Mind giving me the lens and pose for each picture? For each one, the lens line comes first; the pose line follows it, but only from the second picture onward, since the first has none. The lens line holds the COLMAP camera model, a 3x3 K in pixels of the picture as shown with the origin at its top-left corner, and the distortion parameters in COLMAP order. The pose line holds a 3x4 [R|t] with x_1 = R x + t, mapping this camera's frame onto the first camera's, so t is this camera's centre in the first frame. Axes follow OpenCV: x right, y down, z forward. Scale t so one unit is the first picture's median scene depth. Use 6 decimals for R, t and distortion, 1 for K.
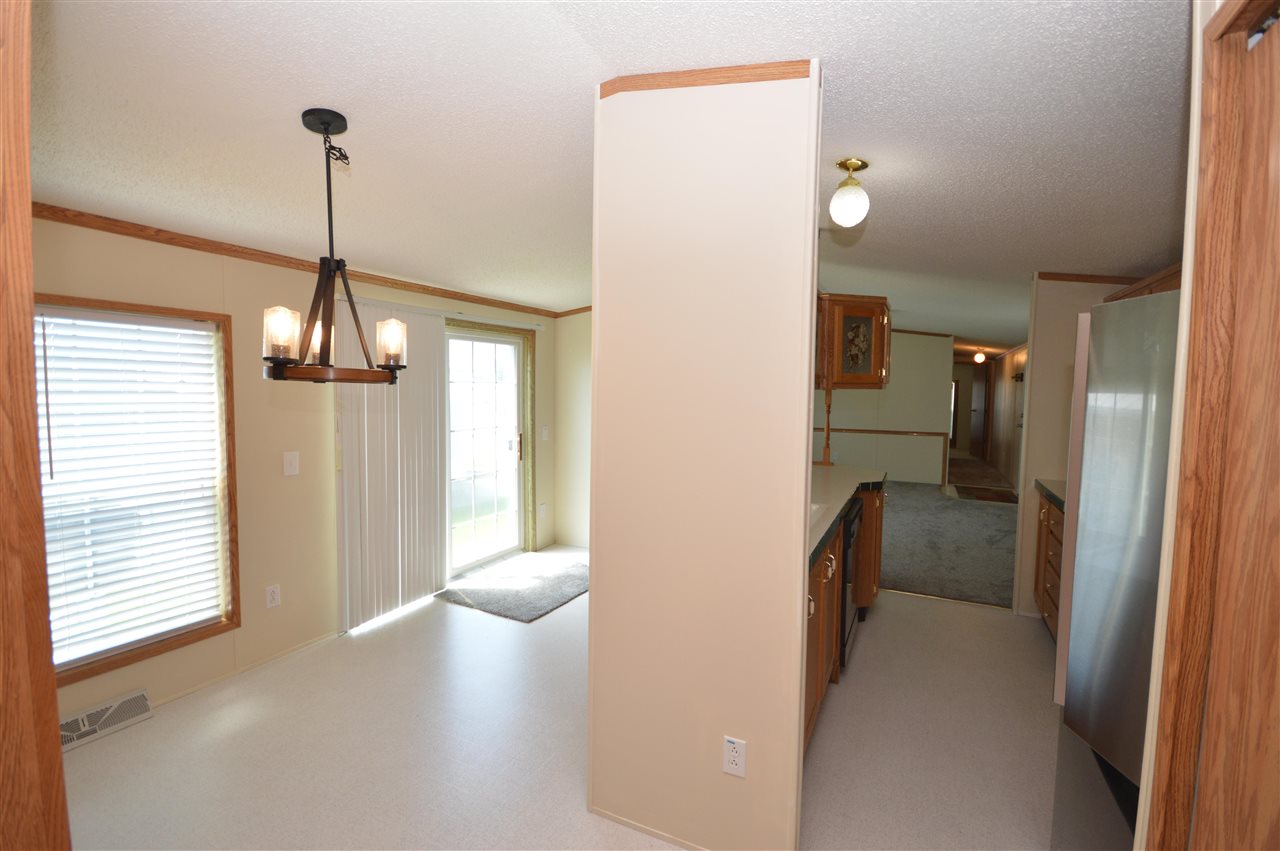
lens RADIAL K [[574.3, 0, 640.0], [0, 574.3, 425.5], [0, 0, 1]] dist [0.000753, -0.007315]
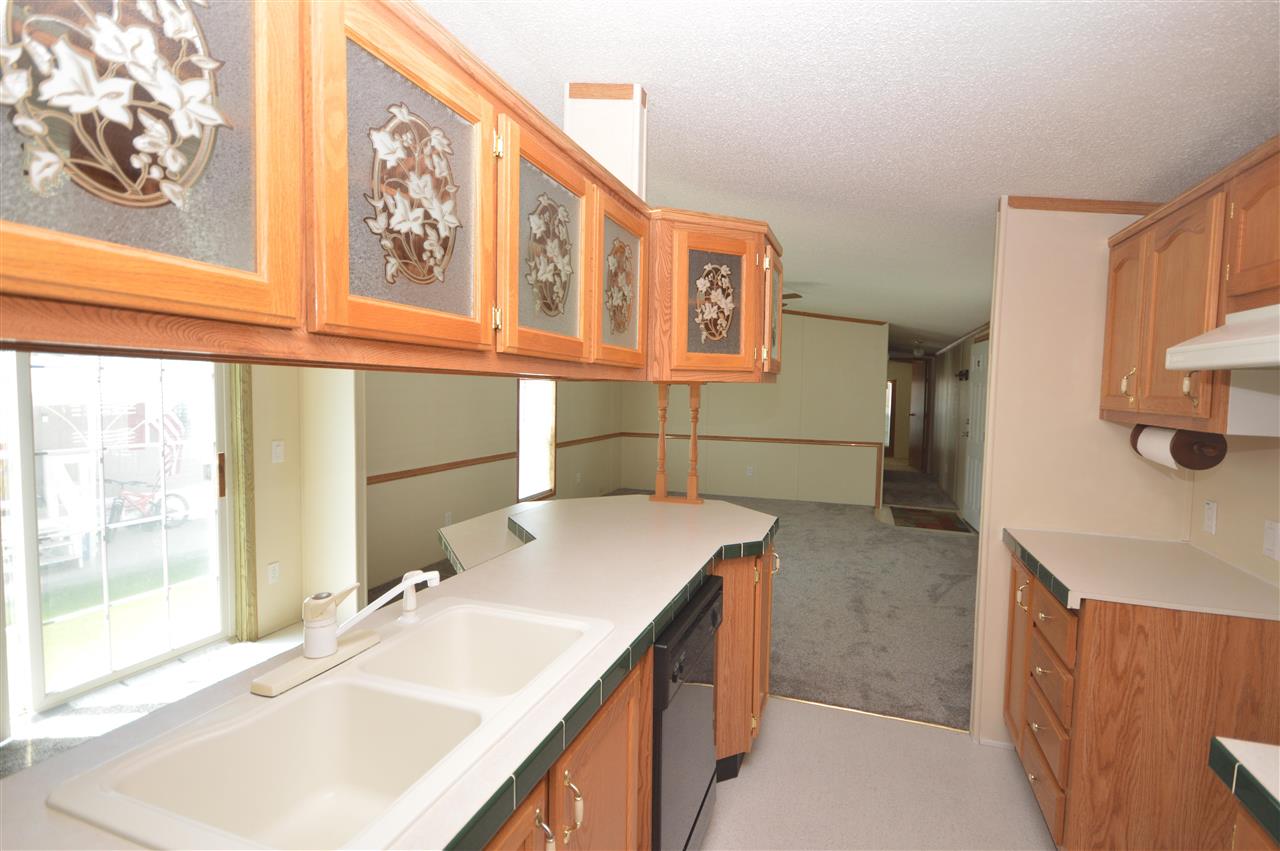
lens RADIAL K [[623.0, 0, 647.3], [0, 623.0, 426.7], [0, 0, 1]] dist [-0.000349, -0.000458]
pose [[0.992390, -0.000716, 0.123134, 0.160875], [0.001324, 0.999987, -0.004858, -0.010432], [-0.123129, 0.004984, 0.992378, 0.272490]]
